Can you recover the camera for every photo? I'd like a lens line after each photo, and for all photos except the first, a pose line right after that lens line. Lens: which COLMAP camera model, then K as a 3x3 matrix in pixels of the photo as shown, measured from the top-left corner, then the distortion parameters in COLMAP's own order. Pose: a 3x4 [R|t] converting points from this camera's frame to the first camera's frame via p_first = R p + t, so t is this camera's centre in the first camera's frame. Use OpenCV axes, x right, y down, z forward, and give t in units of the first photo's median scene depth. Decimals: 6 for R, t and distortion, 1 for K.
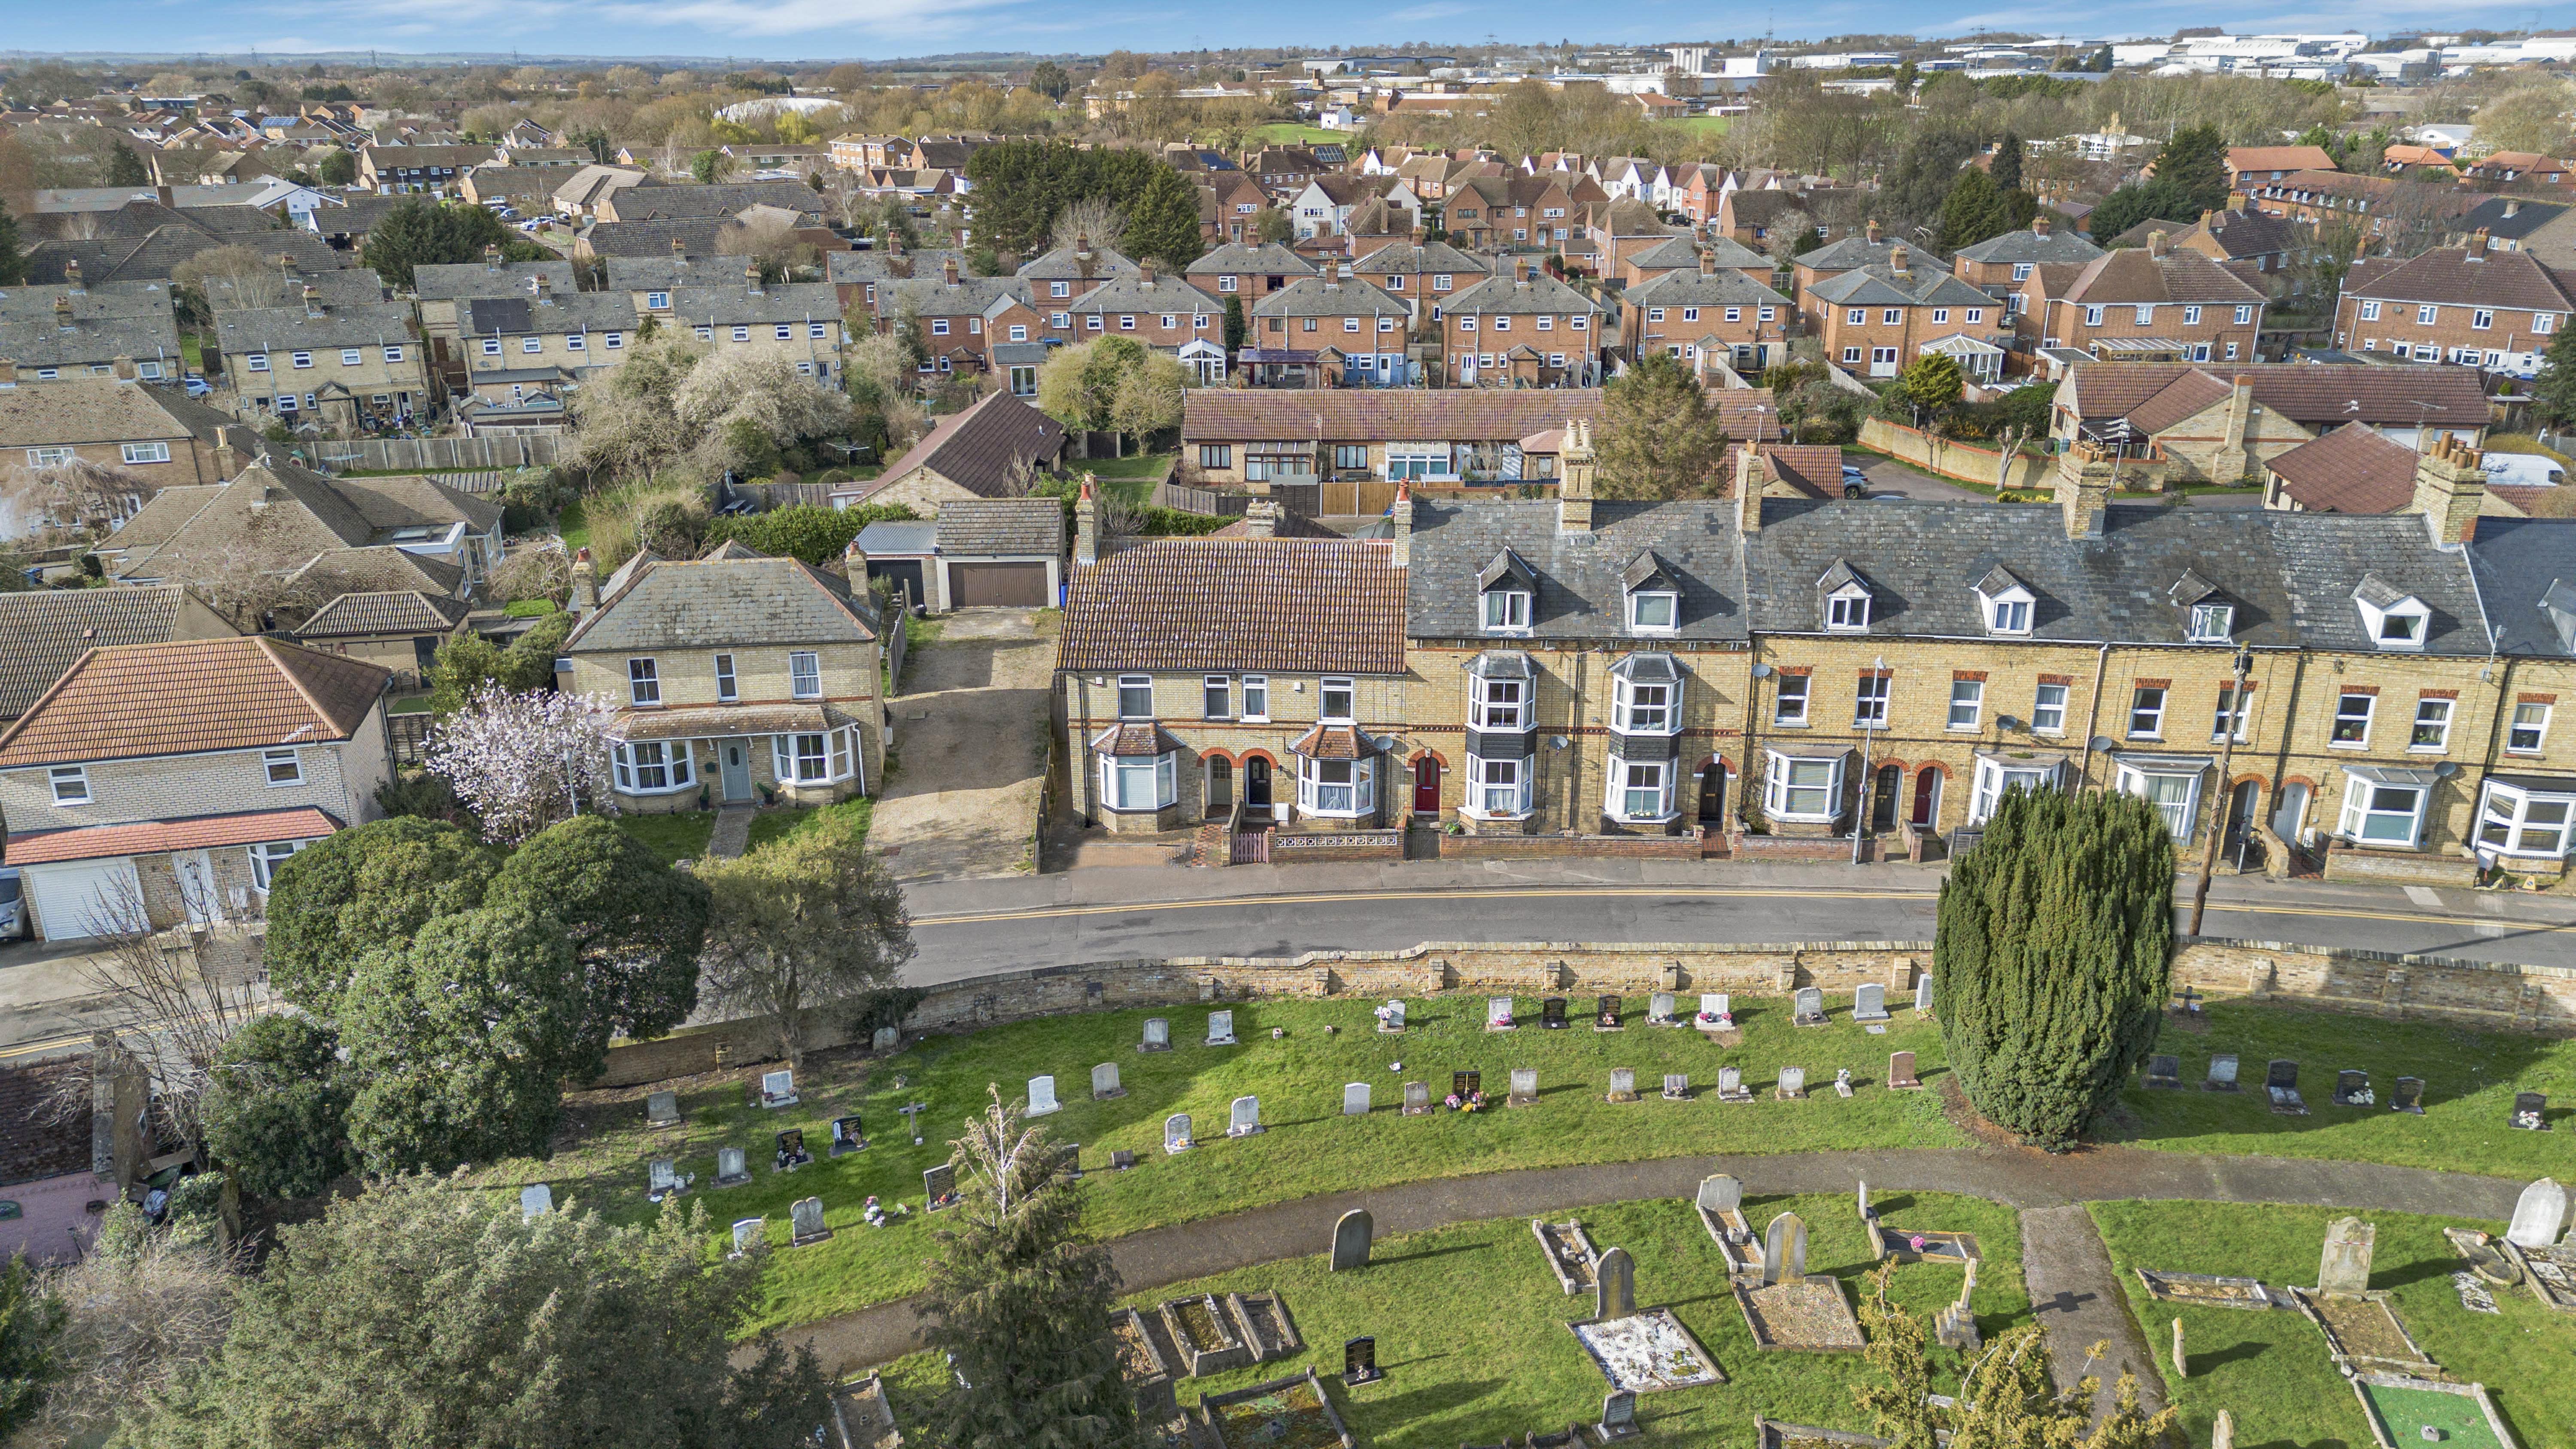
lens RADIAL K [[1858.8, 0, 1288.0], [0, 1858.8, 724.5], [0, 0, 1]] dist [0.061342, -0.001141]
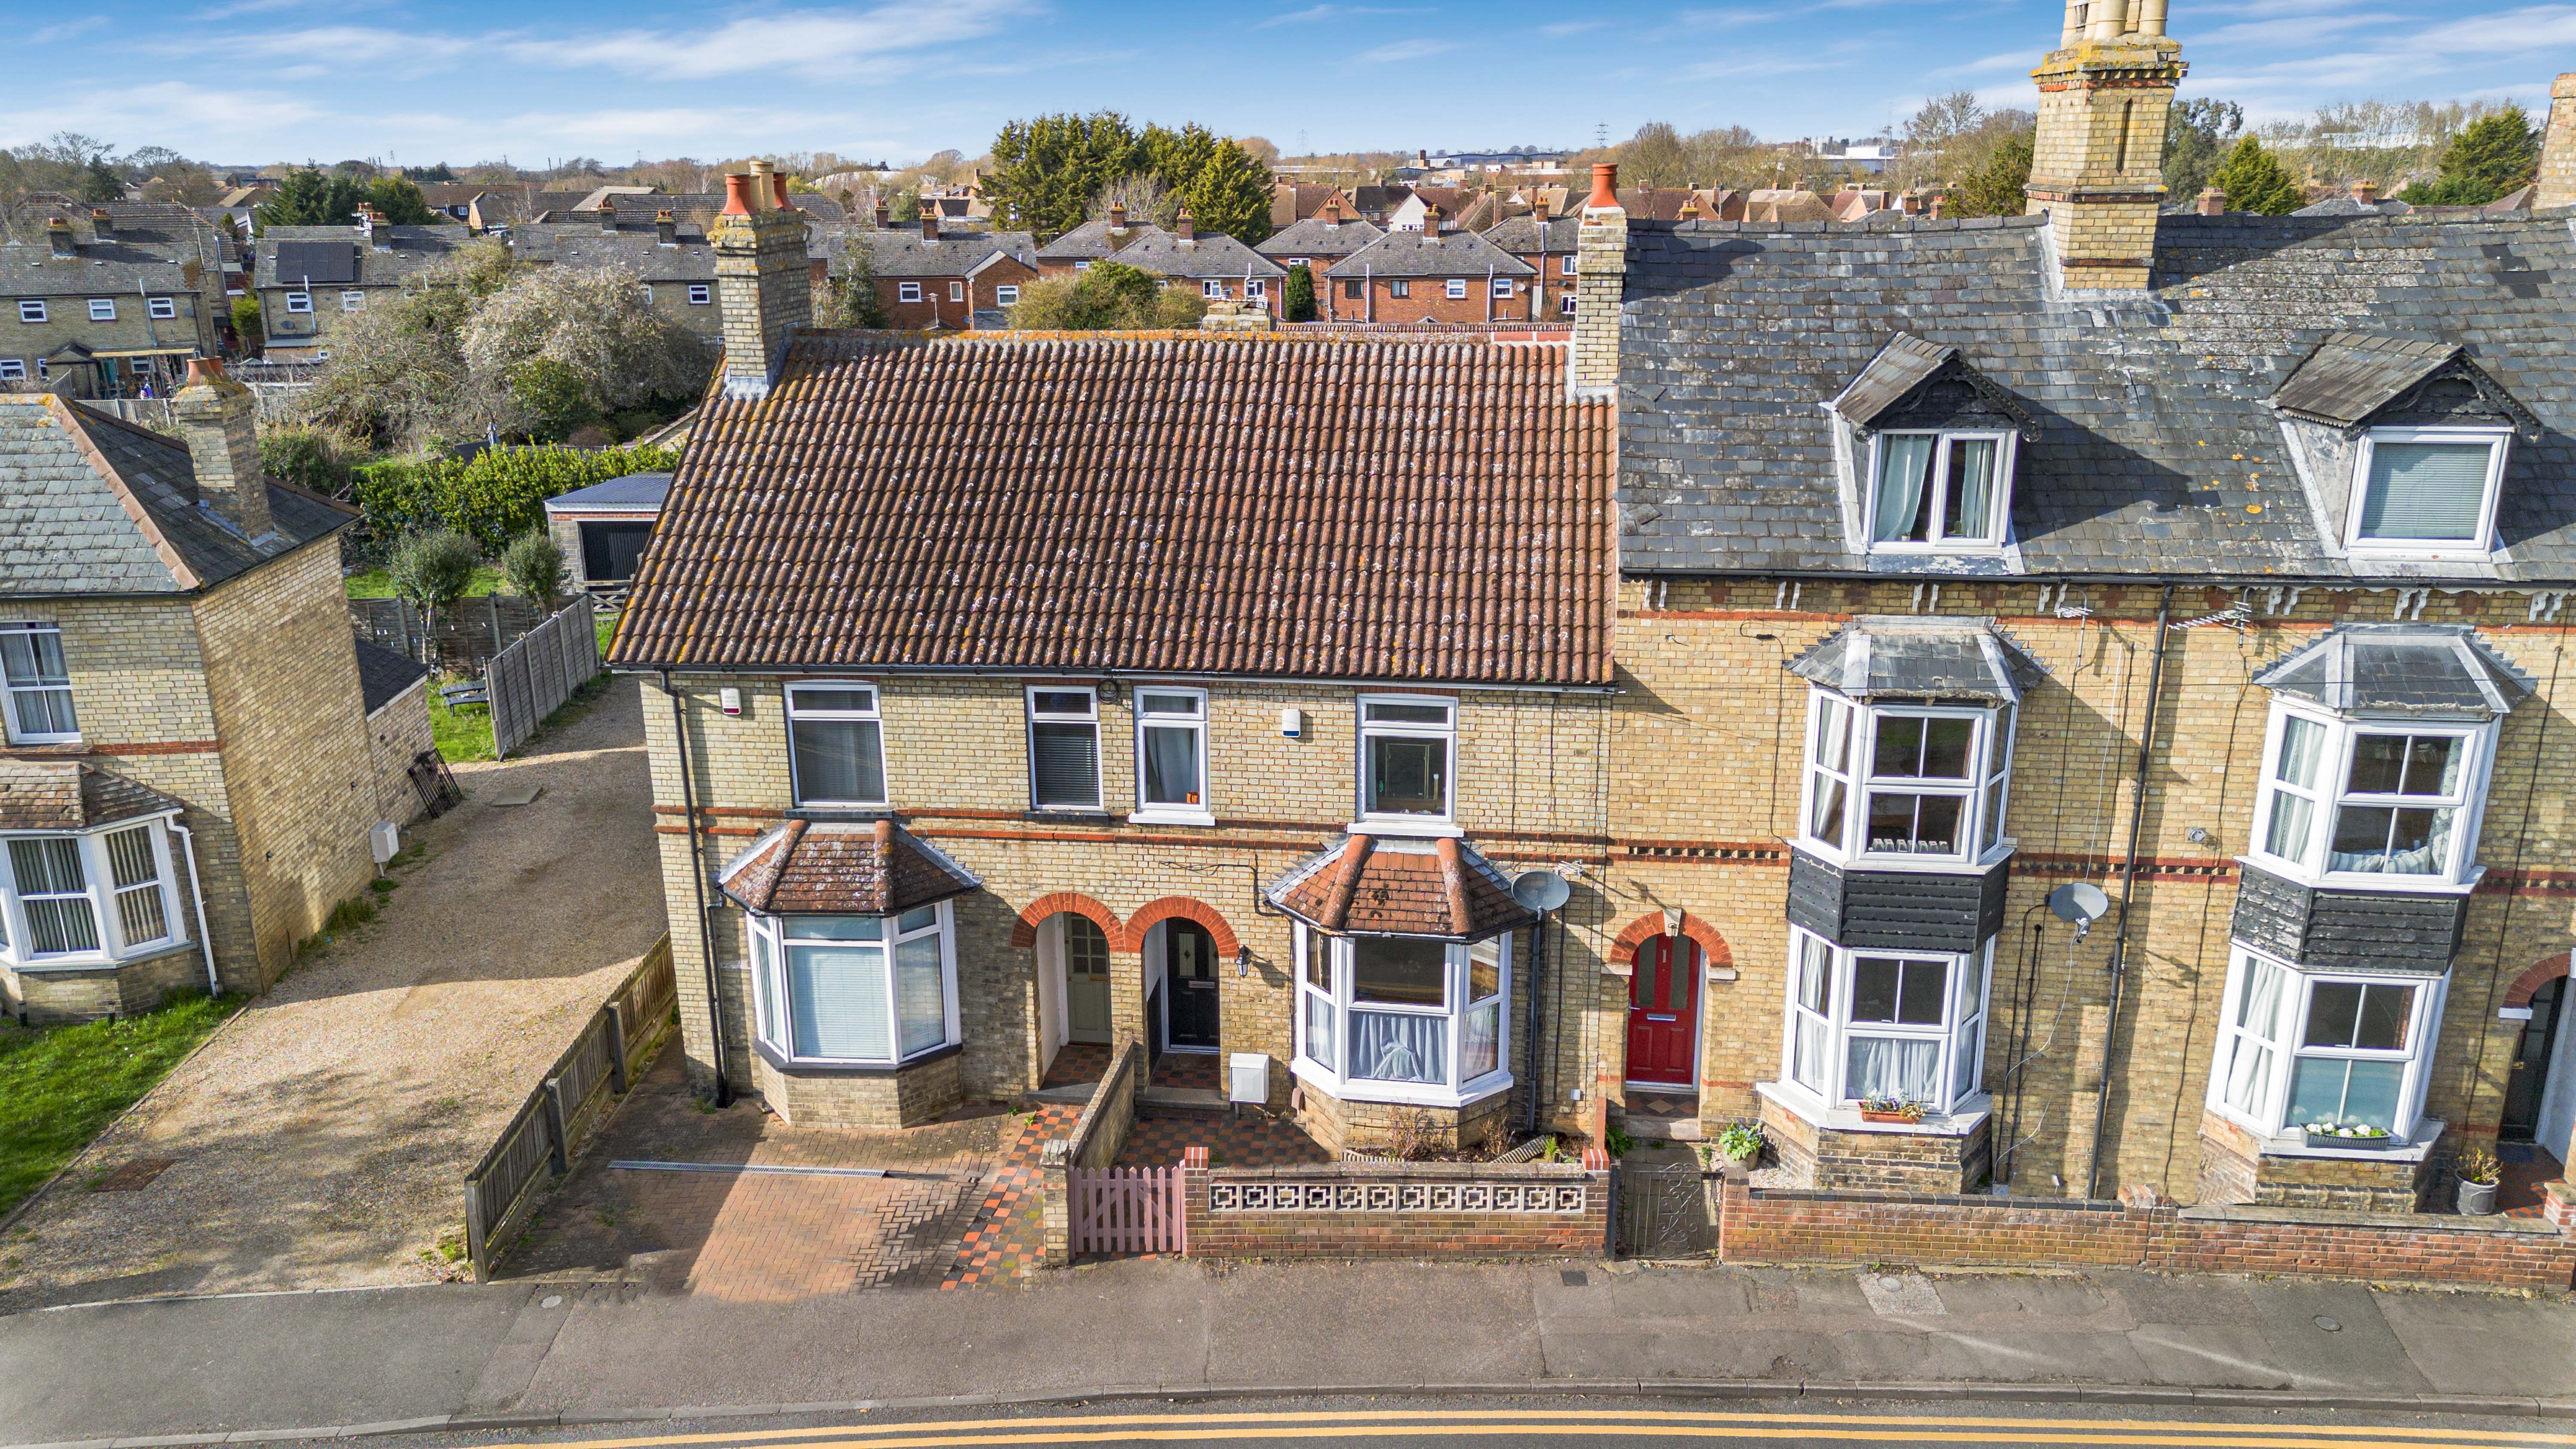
lens RADIAL K [[1858.8, 0, 1288.0], [0, 1858.8, 724.5], [0, 0, 1]] dist [0.061342, -0.001141]
pose [[0.998495, 0.014831, -0.052795, 0.022497], [-0.017649, 0.998422, -0.053312, -0.001736], [0.051921, 0.054164, 0.997181, 0.655132]]
